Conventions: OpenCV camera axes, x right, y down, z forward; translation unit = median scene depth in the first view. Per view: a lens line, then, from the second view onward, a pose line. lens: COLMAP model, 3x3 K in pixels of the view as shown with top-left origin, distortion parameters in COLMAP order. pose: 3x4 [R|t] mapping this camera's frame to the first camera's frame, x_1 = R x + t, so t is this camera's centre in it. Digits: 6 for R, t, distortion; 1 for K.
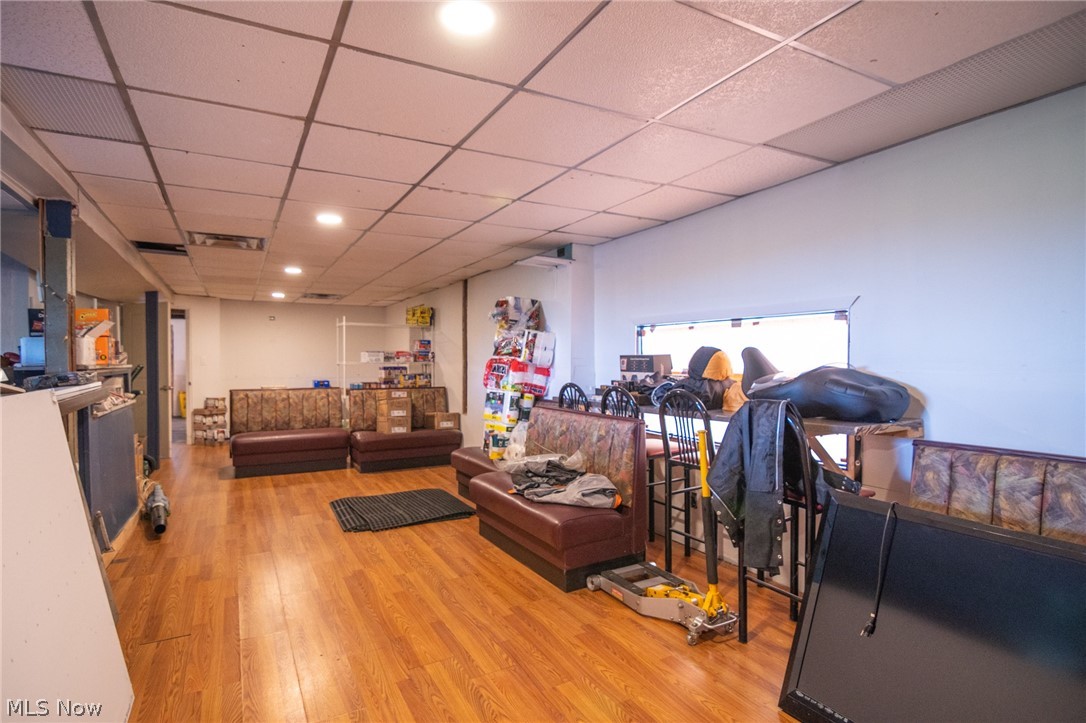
lens RADIAL K [[549.4, 0, 527.7], [0, 549.4, 366.0], [0, 0, 1]] dist [-0.000831, -0.011937]
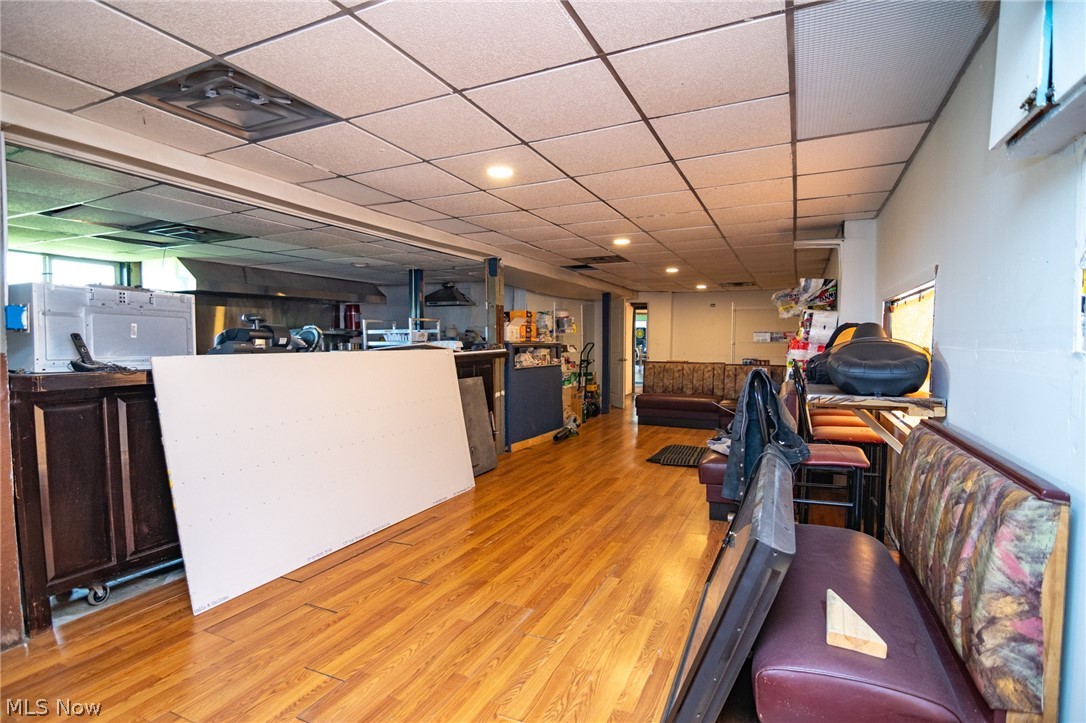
lens RADIAL K [[549.4, 0, 527.7], [0, 549.4, 366.0], [0, 0, 1]] dist [-0.000831, -0.011937]
pose [[0.589802, 0.038240, -0.806642, 0.539842], [-0.013484, 0.999205, 0.037510, 0.010185], [0.807435, -0.011246, 0.589849, -0.057382]]
